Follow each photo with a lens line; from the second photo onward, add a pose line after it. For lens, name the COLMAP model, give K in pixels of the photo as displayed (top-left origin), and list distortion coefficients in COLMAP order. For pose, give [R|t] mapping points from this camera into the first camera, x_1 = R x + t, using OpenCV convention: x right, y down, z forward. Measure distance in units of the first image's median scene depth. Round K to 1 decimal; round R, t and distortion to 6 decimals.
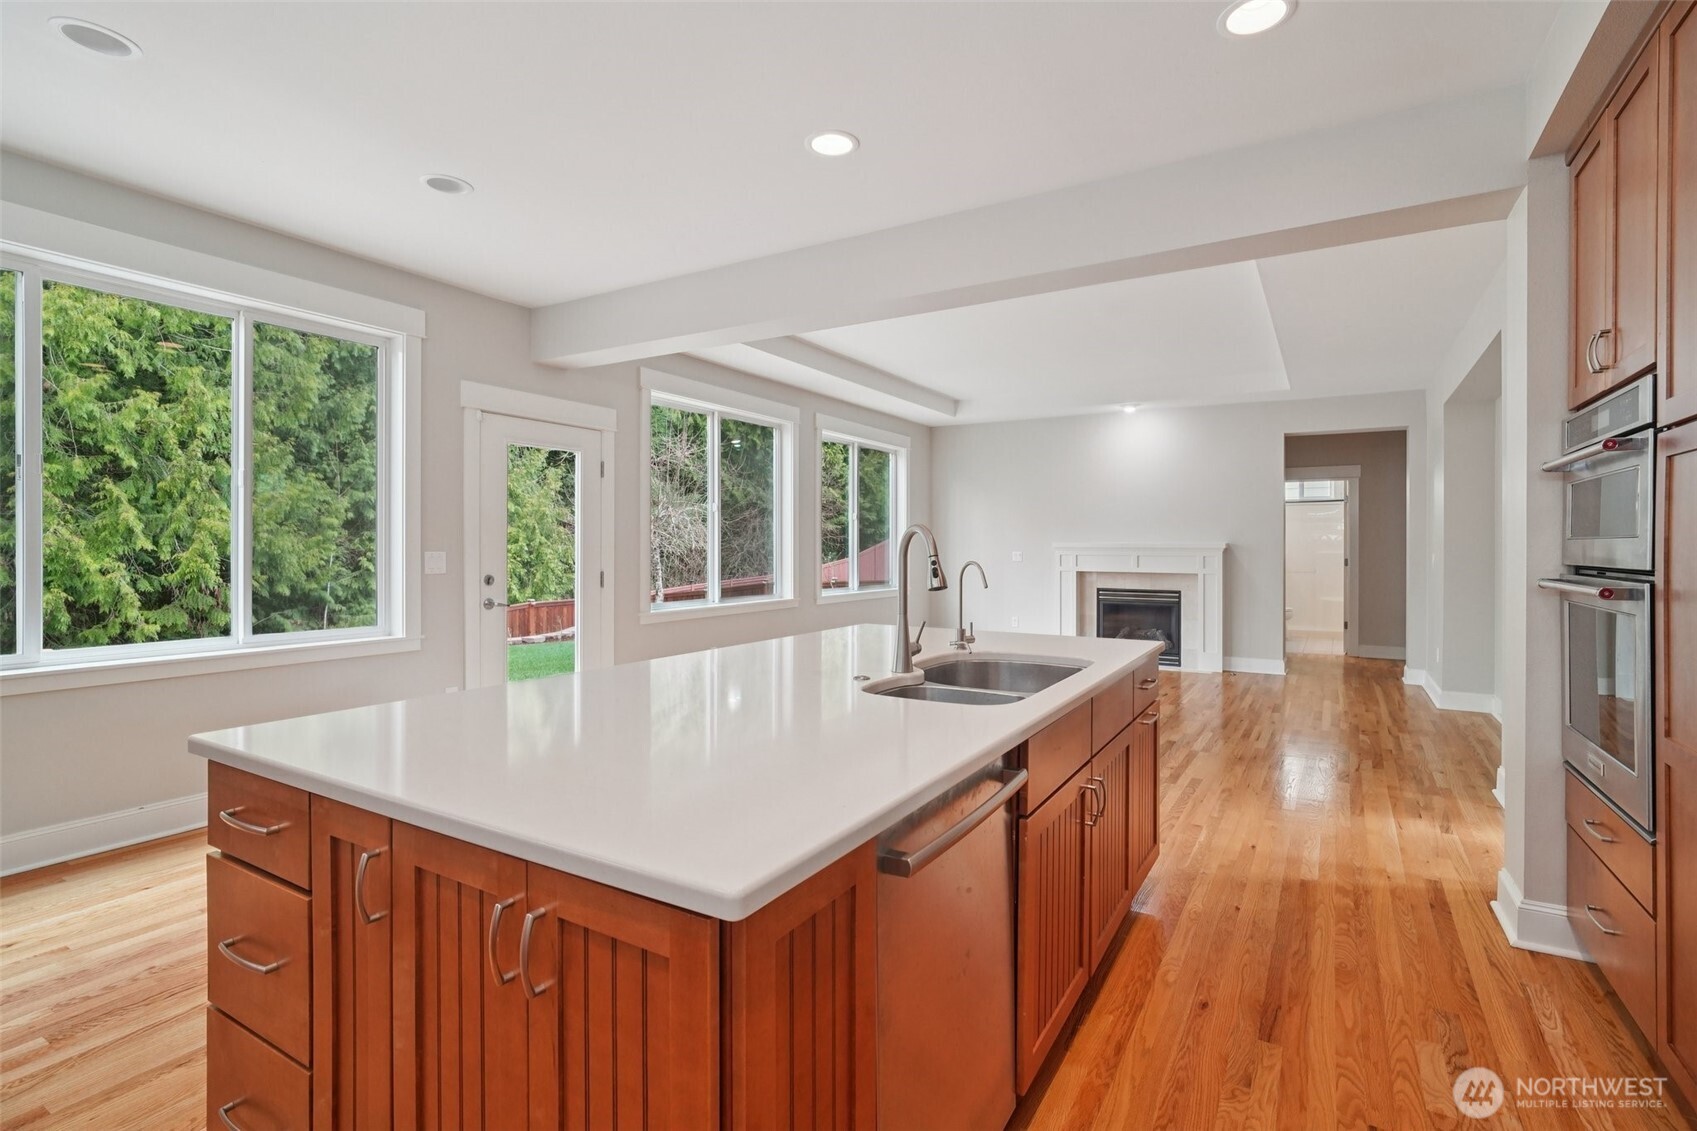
lens RADIAL K [[790.2, 0, 848.7], [0, 790.2, 539.0], [0, 0, 1]] dist [-0.017237, 0.004335]
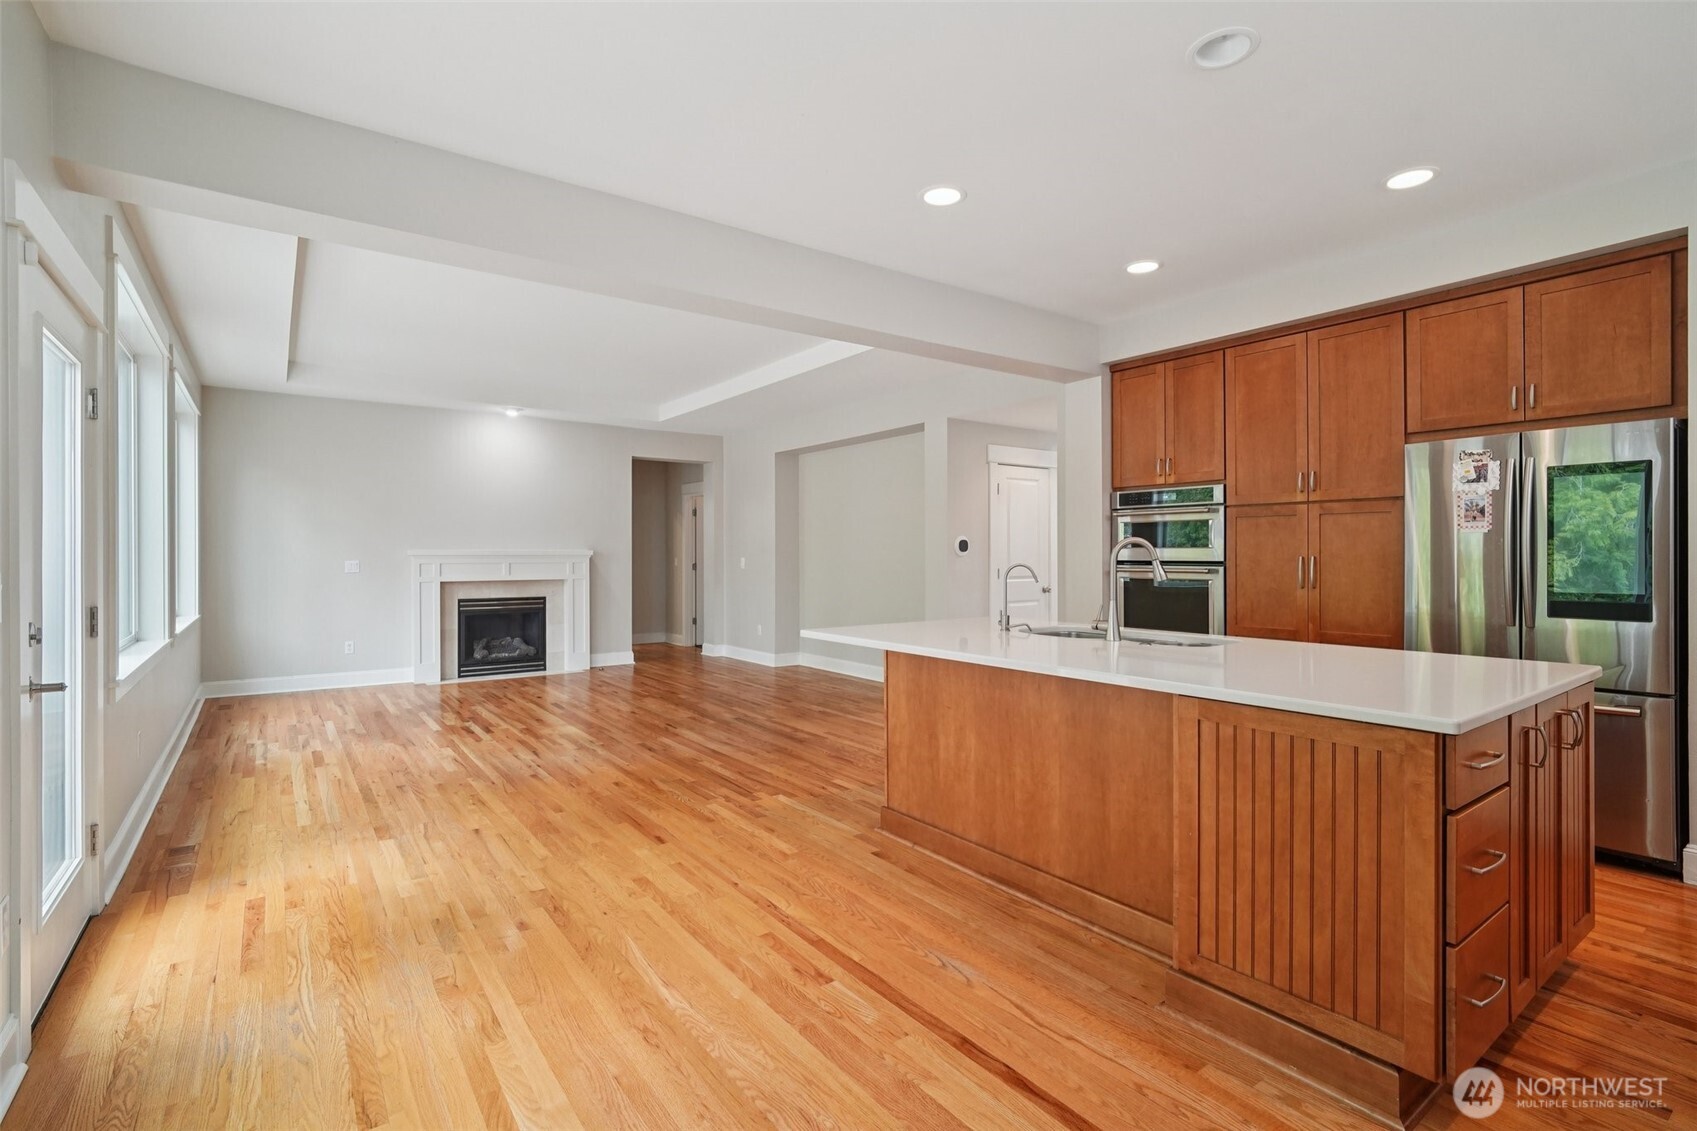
lens RADIAL K [[790.2, 0, 848.0], [0, 790.2, 554.7], [0, 0, 1]] dist [-0.017237, 0.004335]
pose [[0.388785, -0.004035, 0.921320, -0.373808], [-0.005742, 0.999960, 0.006802, 0.001433], [-0.921311, -0.007935, 0.388747, 0.235308]]
